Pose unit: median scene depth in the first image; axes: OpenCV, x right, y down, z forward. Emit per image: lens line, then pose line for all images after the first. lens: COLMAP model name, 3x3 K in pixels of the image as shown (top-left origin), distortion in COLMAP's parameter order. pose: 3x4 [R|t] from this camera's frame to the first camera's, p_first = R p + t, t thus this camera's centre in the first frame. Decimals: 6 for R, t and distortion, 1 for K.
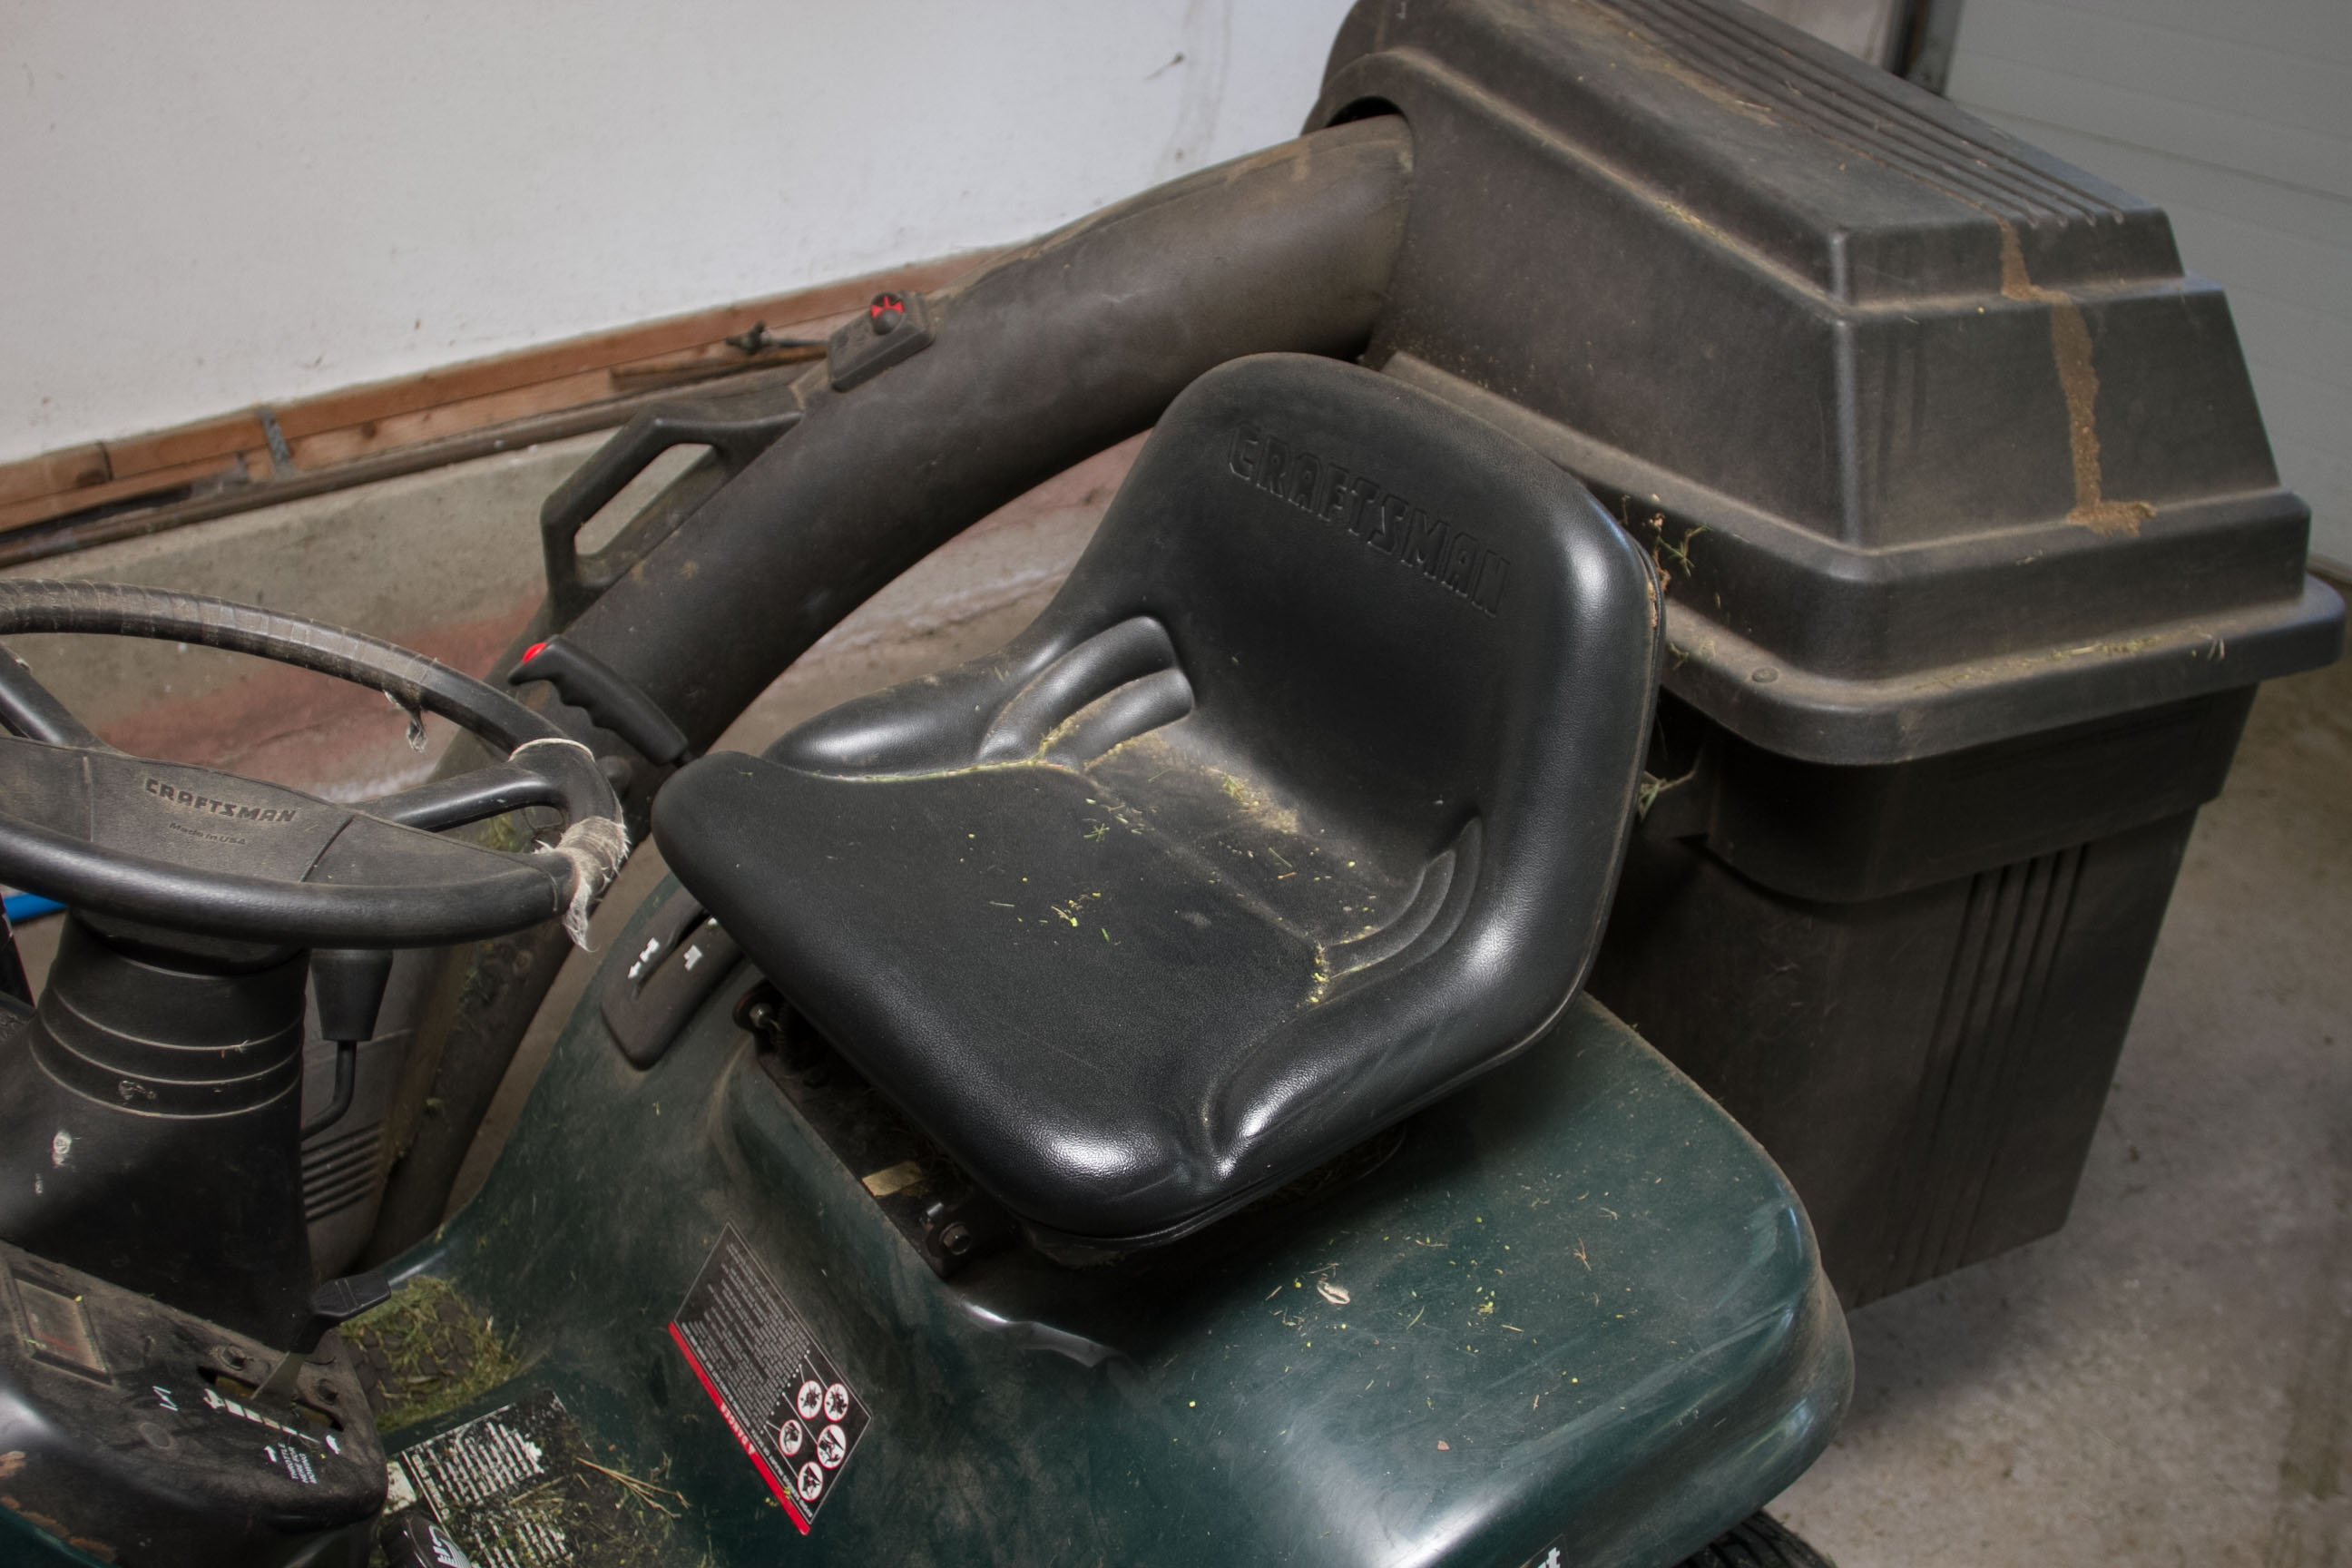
lens RADIAL K [[2178.8, 0, 1176.0], [0, 2178.8, 784.0], [0, 0, 1]] dist [-0.068117, 0.048105]
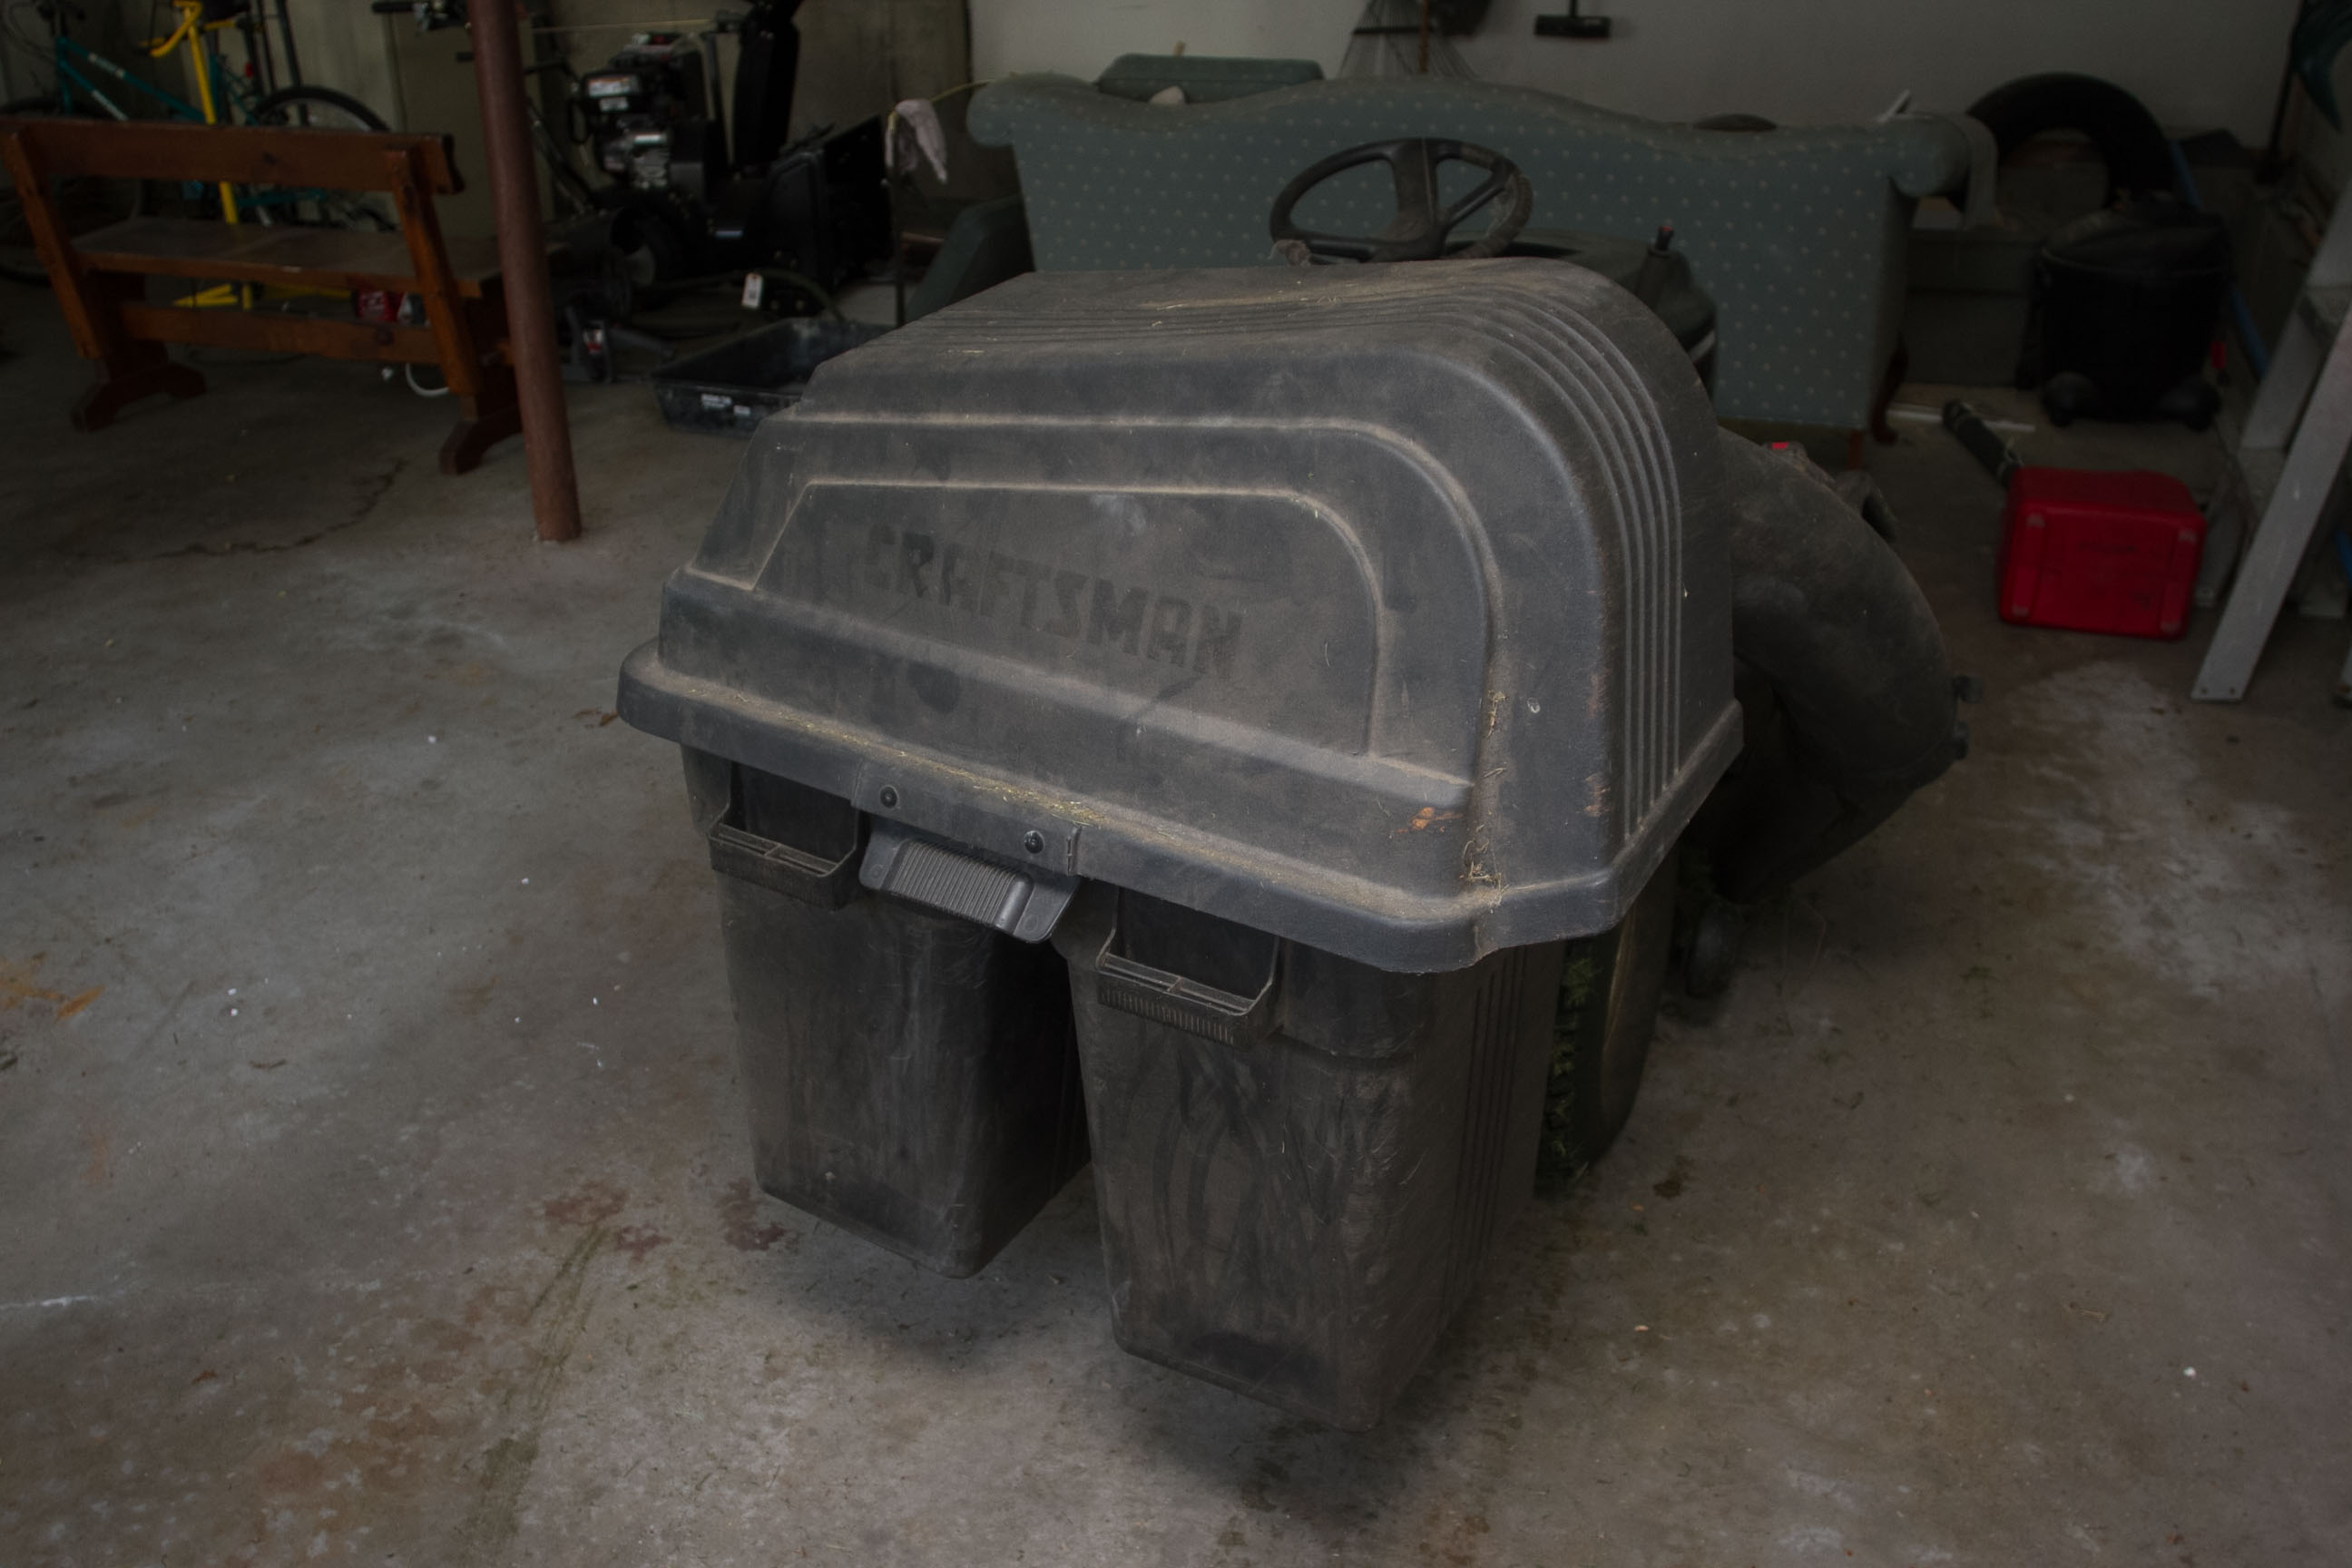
lens RADIAL K [[2162.6, 0, 1176.0], [0, 2162.6, 784.0], [0, 0, 1]] dist [-0.061897, 0.030559]
pose [[-0.850893, 0.201293, -0.485244, 1.030284], [-0.282258, 0.603854, 0.745446, -1.199626], [0.443070, 0.771259, -0.456999, 2.033270]]
